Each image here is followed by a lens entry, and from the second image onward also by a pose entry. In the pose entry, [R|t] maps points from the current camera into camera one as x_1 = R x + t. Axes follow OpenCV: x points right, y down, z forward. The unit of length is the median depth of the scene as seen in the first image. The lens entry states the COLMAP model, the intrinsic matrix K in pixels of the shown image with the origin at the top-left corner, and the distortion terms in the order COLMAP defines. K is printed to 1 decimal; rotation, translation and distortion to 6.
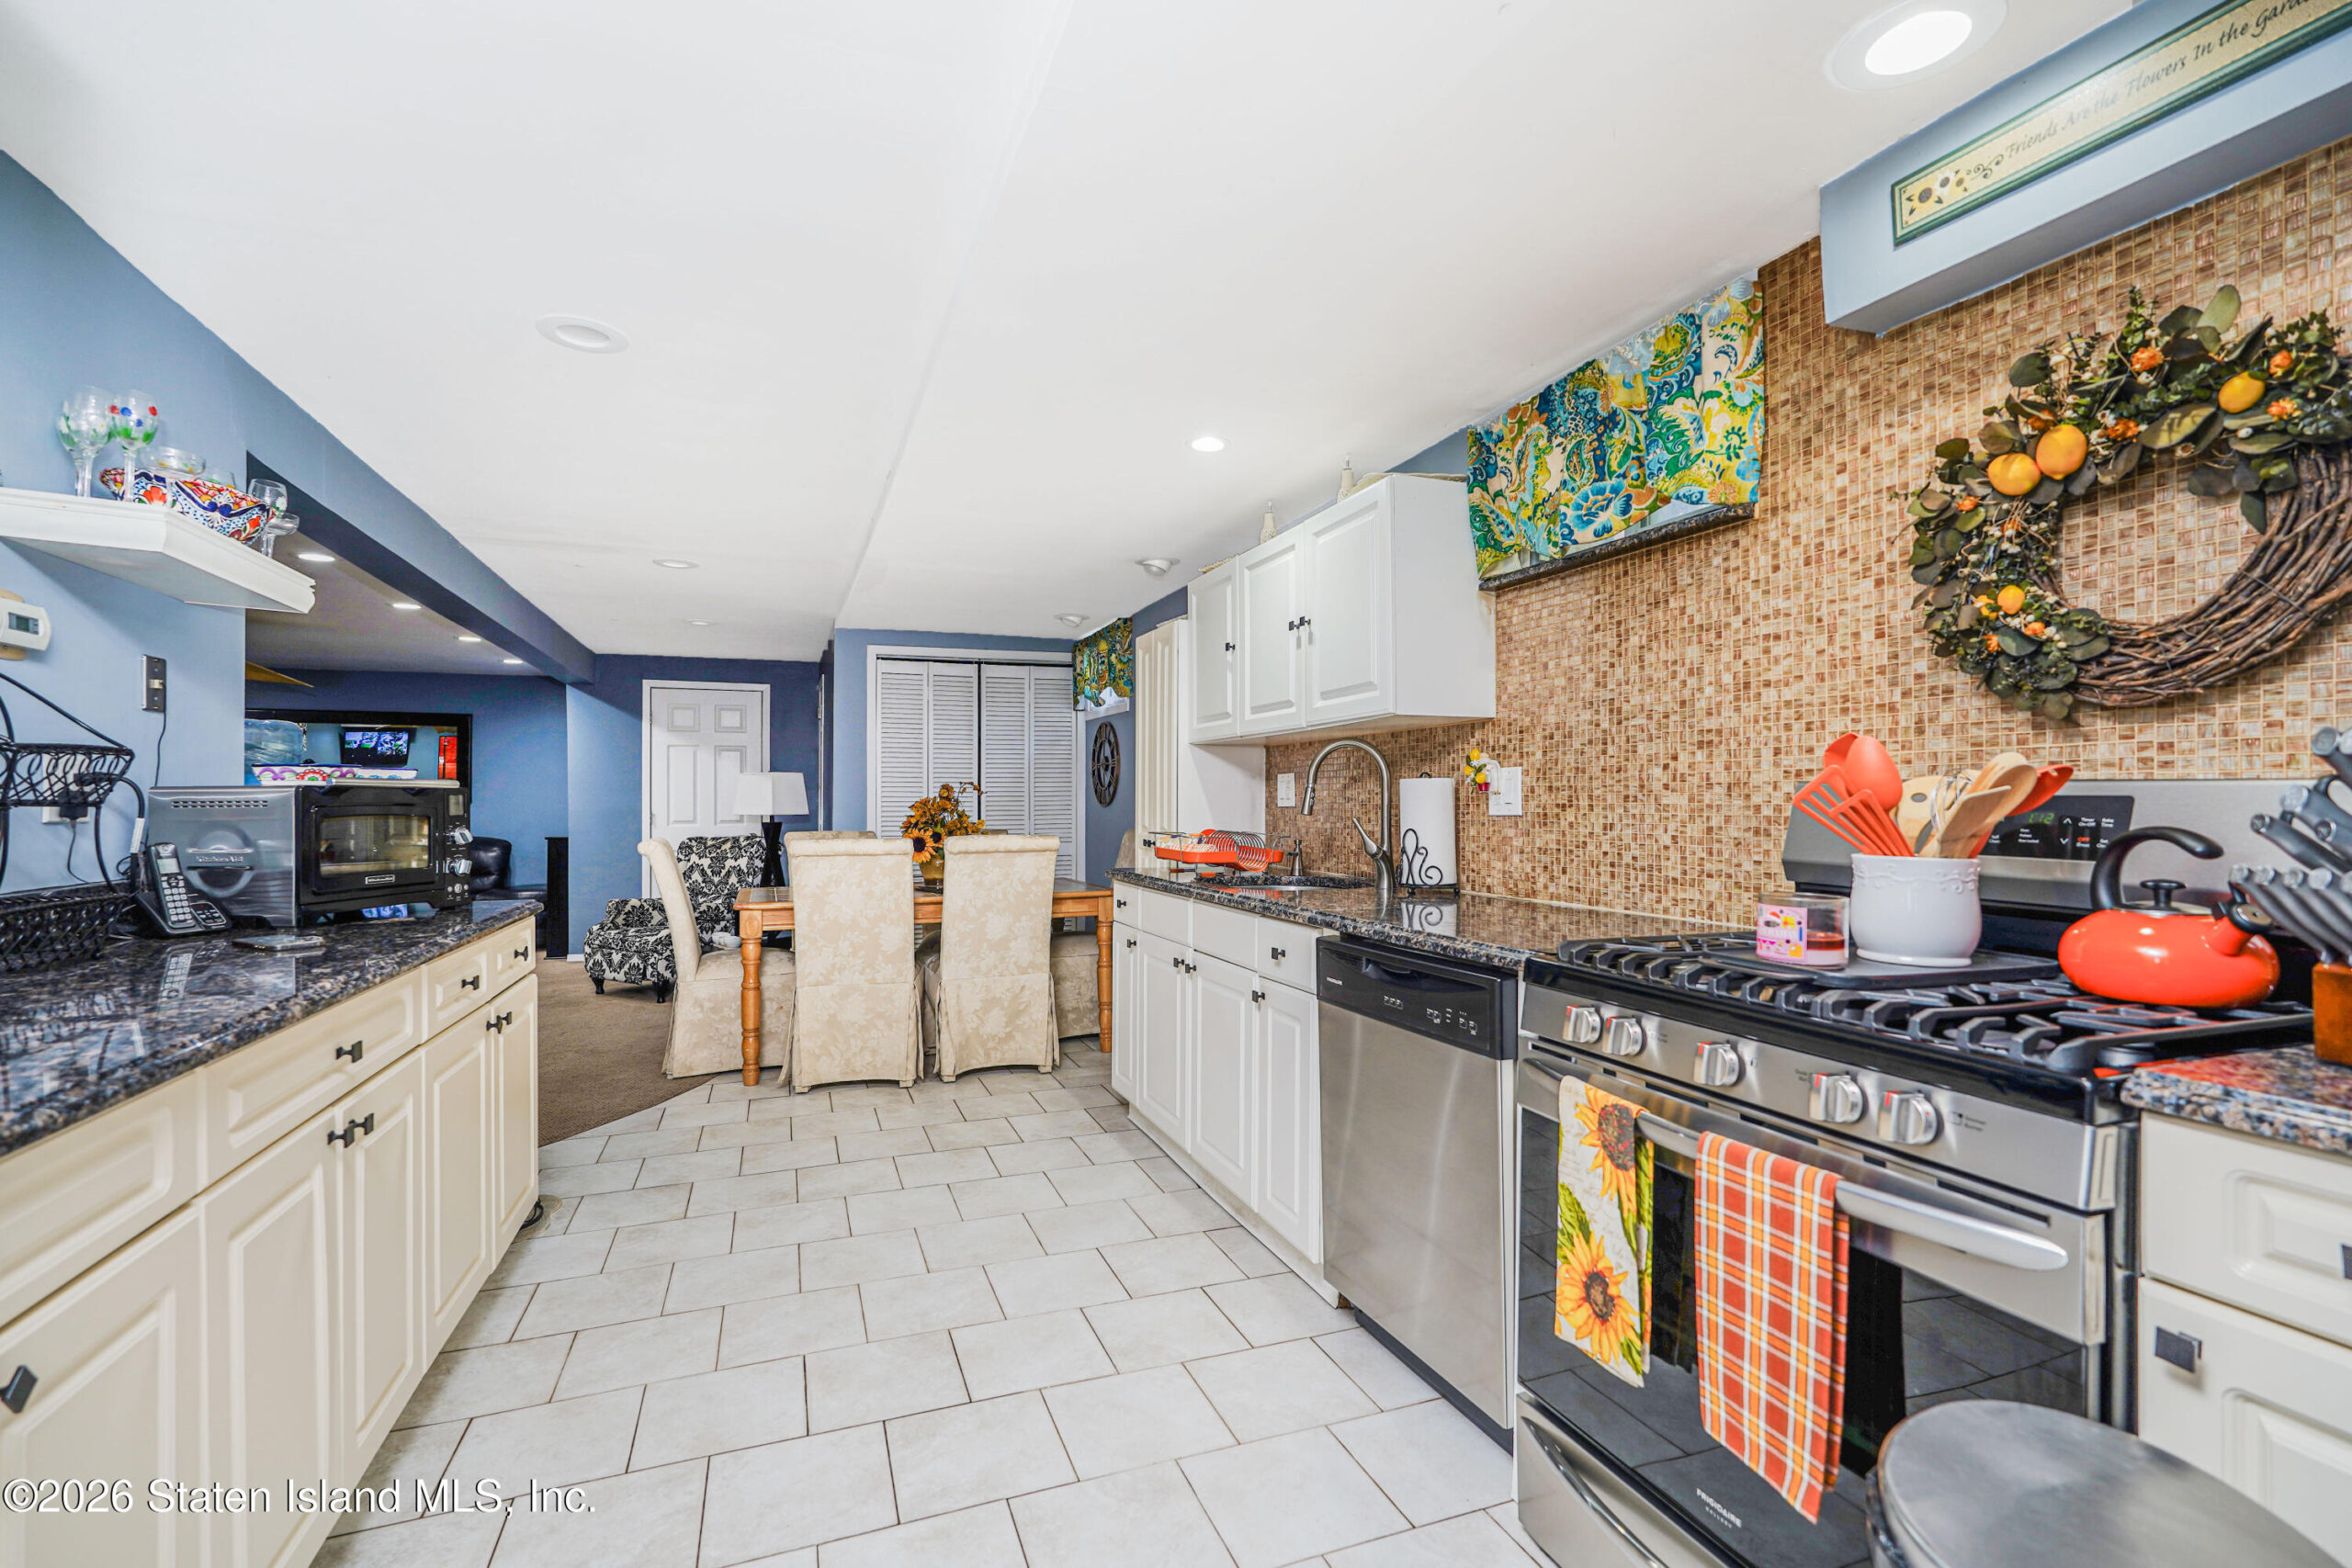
lens RADIAL K [[1048.5, 0, 1168.6], [0, 1048.5, 785.9], [0, 0, 1]] dist [0.001907, 0.011399]
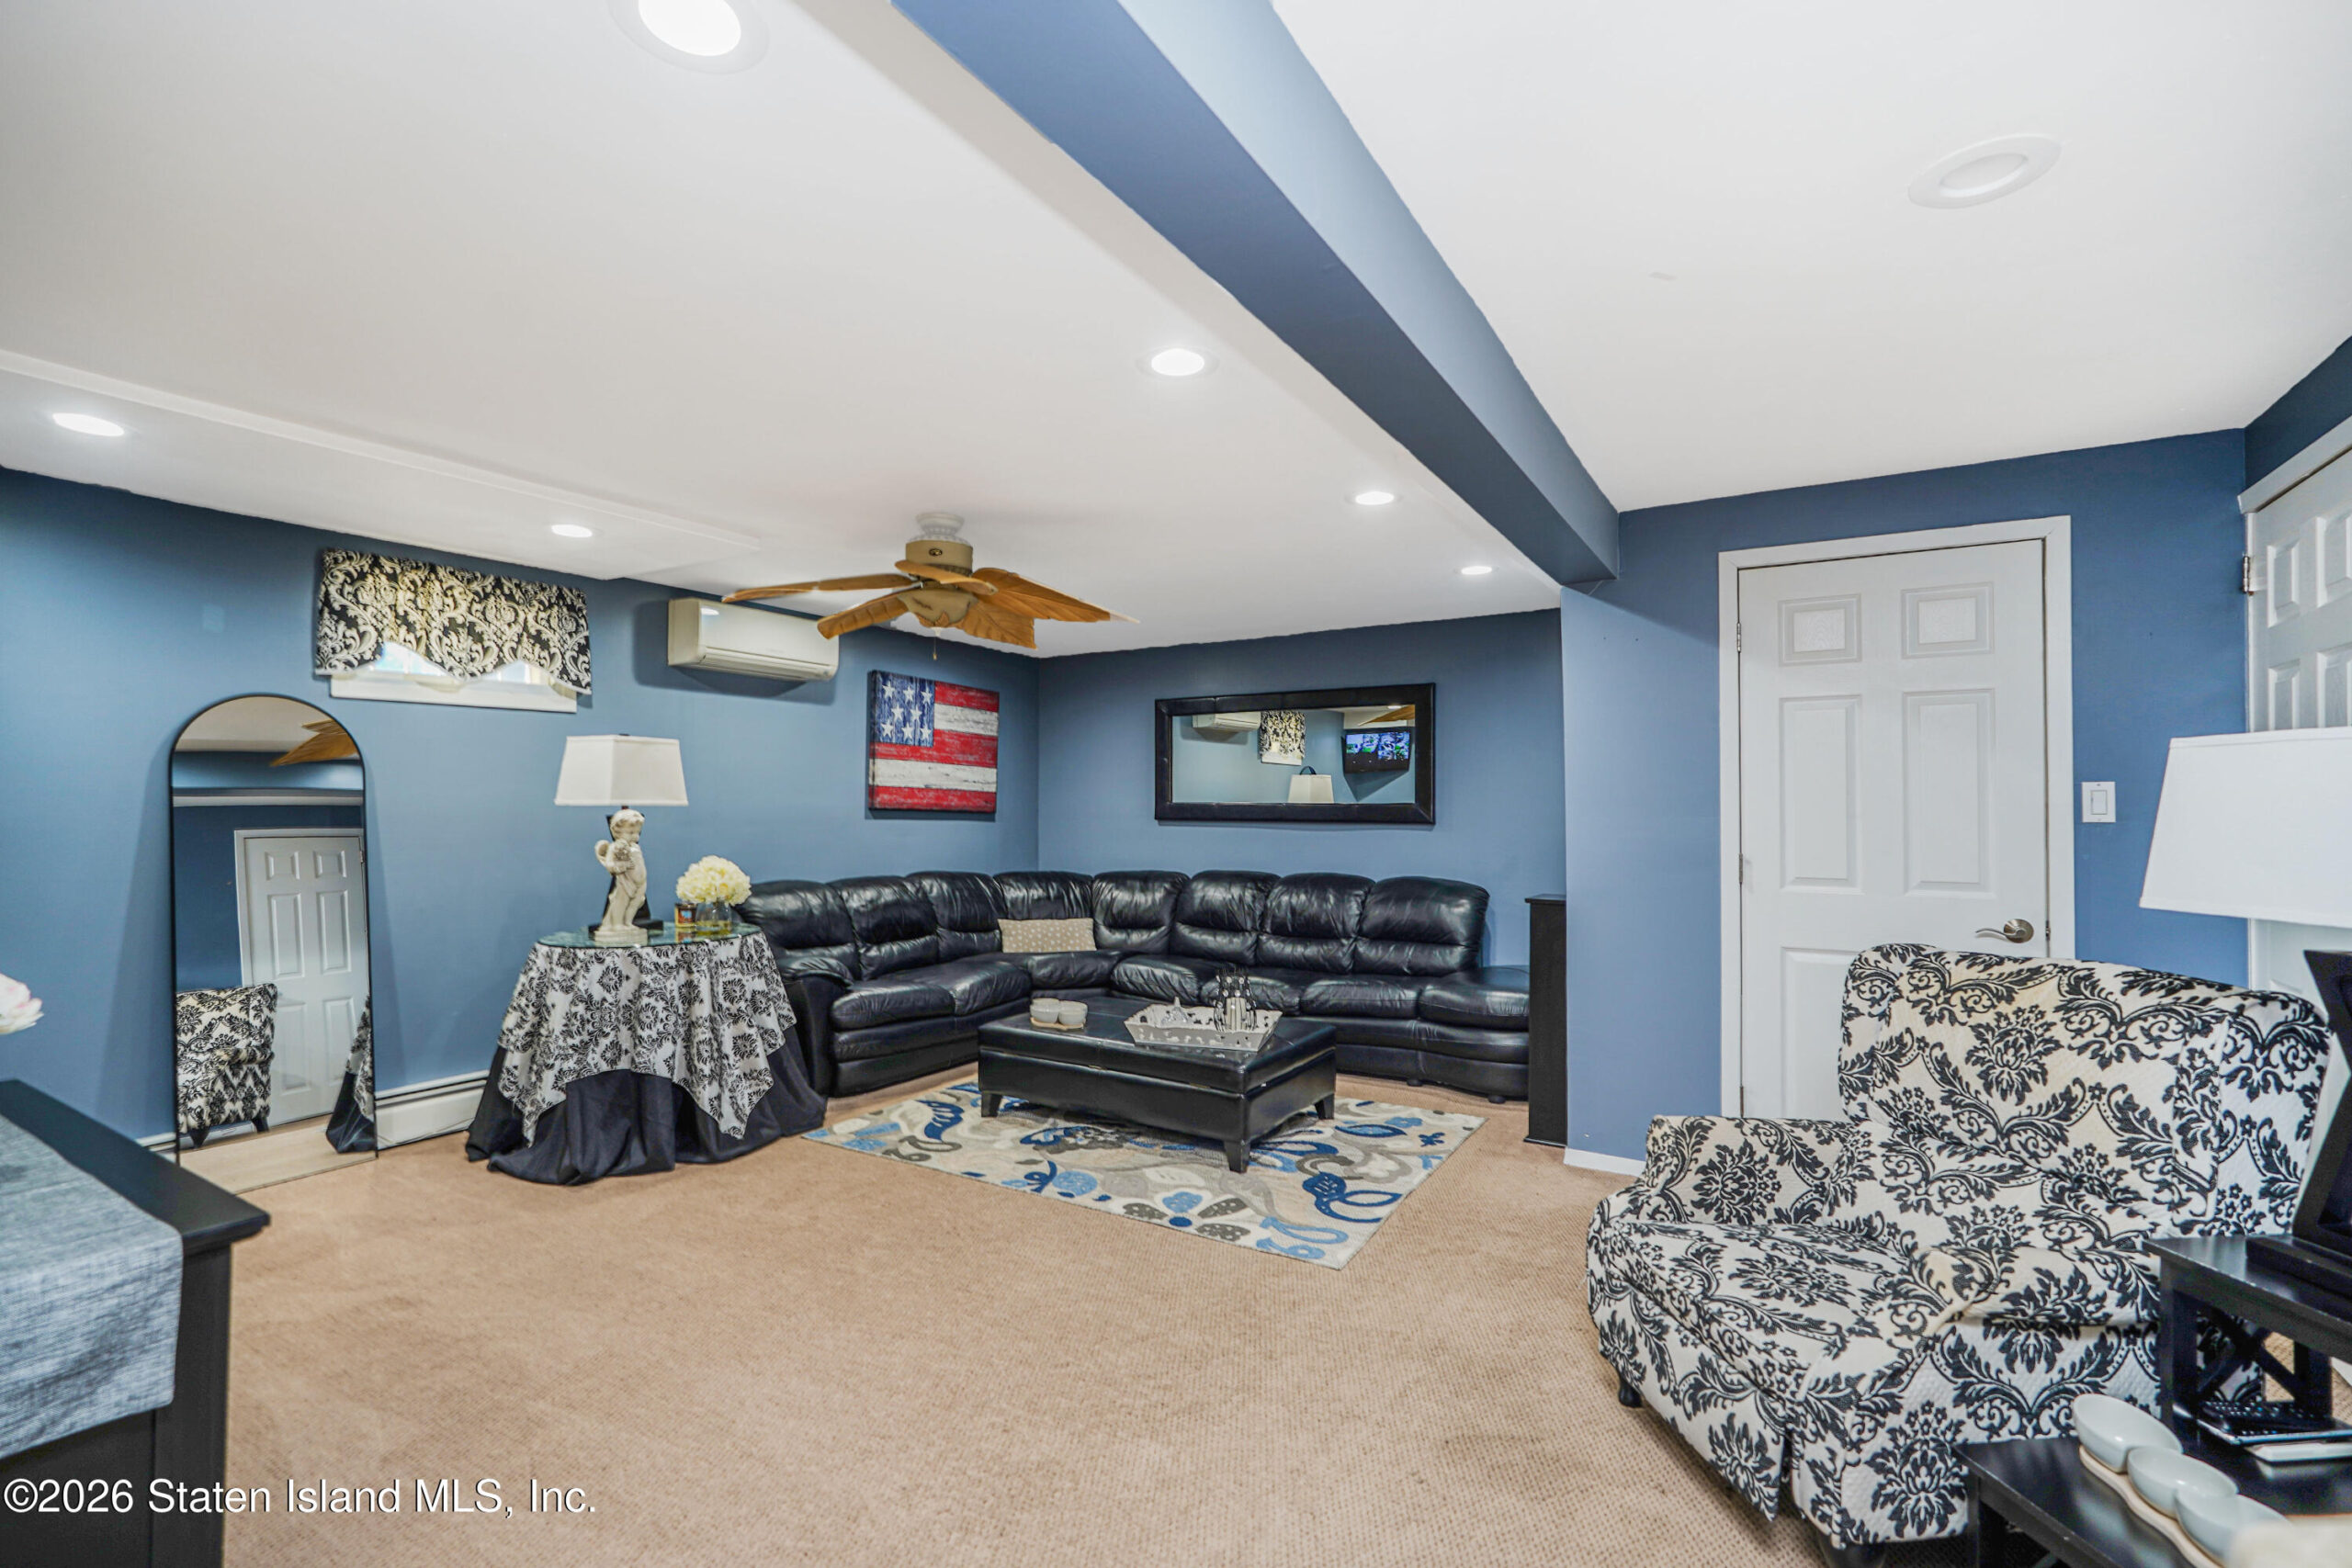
lens RADIAL K [[1014.3, 0, 1169.0], [0, 1014.3, 790.5], [0, 0, 1]] dist [-0.013131, -0.000005]
pose [[0.601734, -0.008968, -0.798646, -0.357676], [0.004393, 0.999959, -0.007919, 0.000825], [0.798685, 0.001257, 0.601748, 0.663292]]
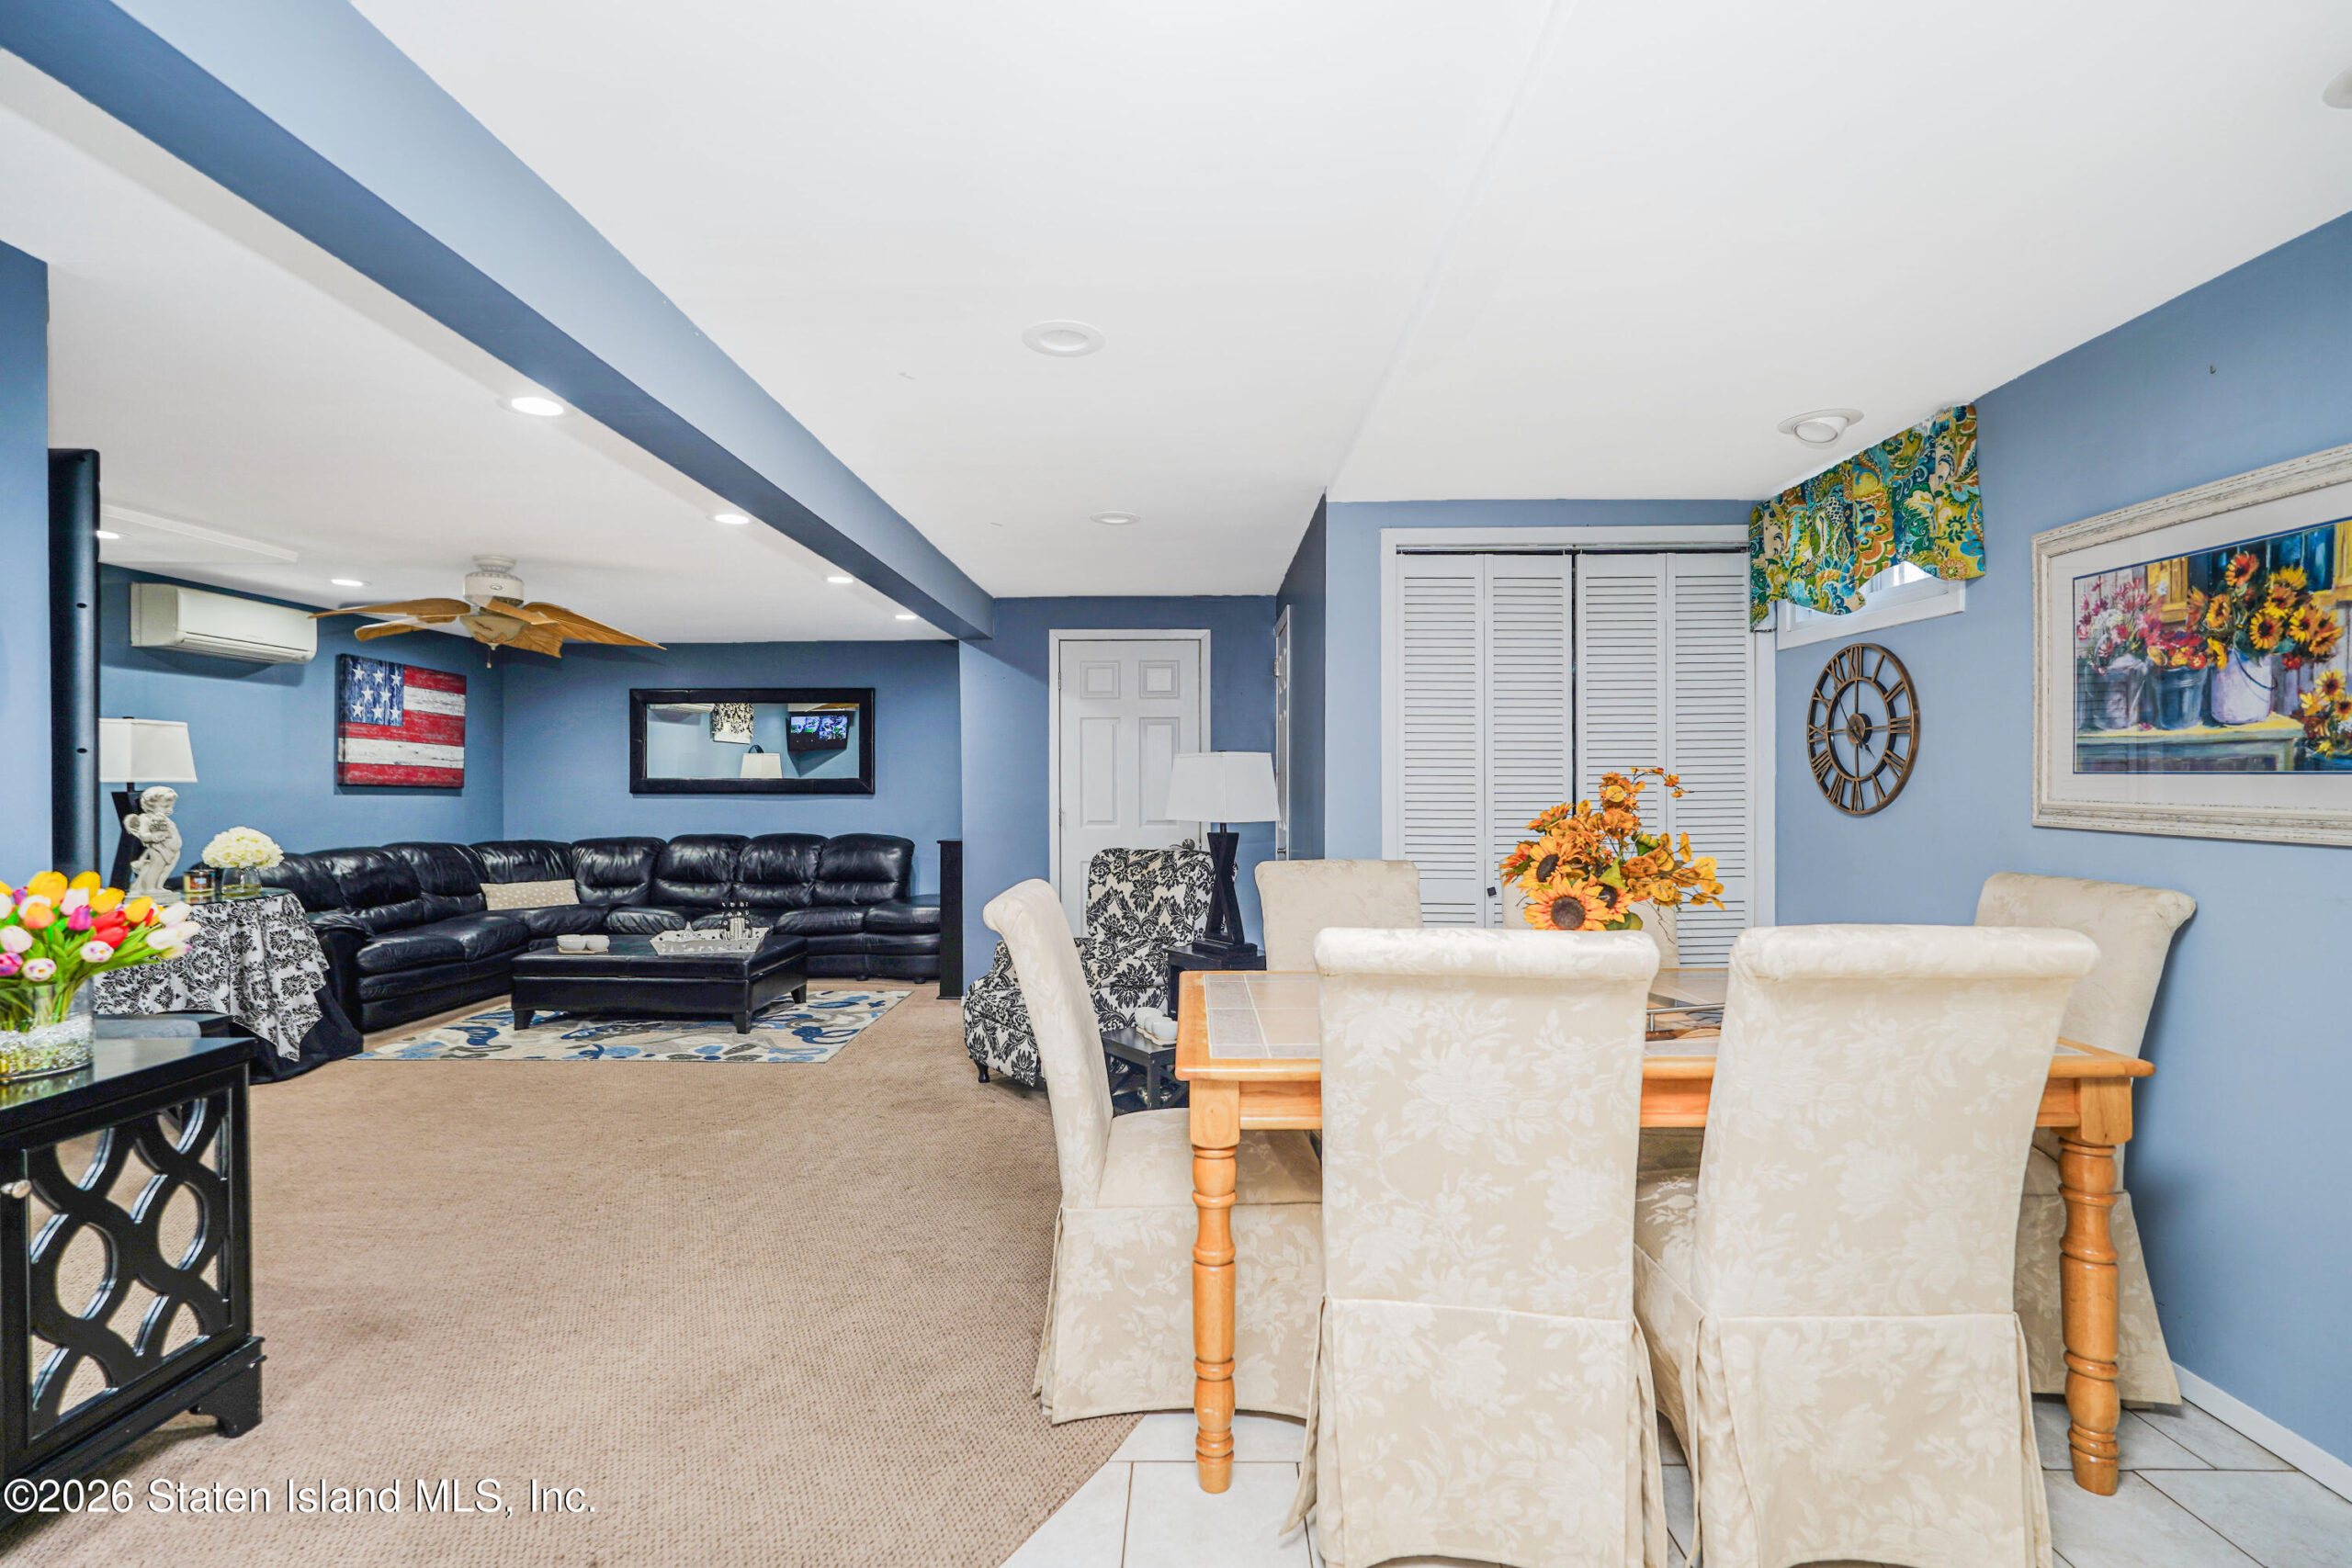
lens RADIAL K [[1048.5, 0, 1168.6], [0, 1048.5, 785.9], [0, 0, 1]] dist [0.001907, 0.011399]
pose [[0.927536, 0.003169, -0.373721, -0.174464], [0.002855, 0.999875, 0.015563, -0.002708], [0.373724, -0.015503, 0.927410, 0.409165]]
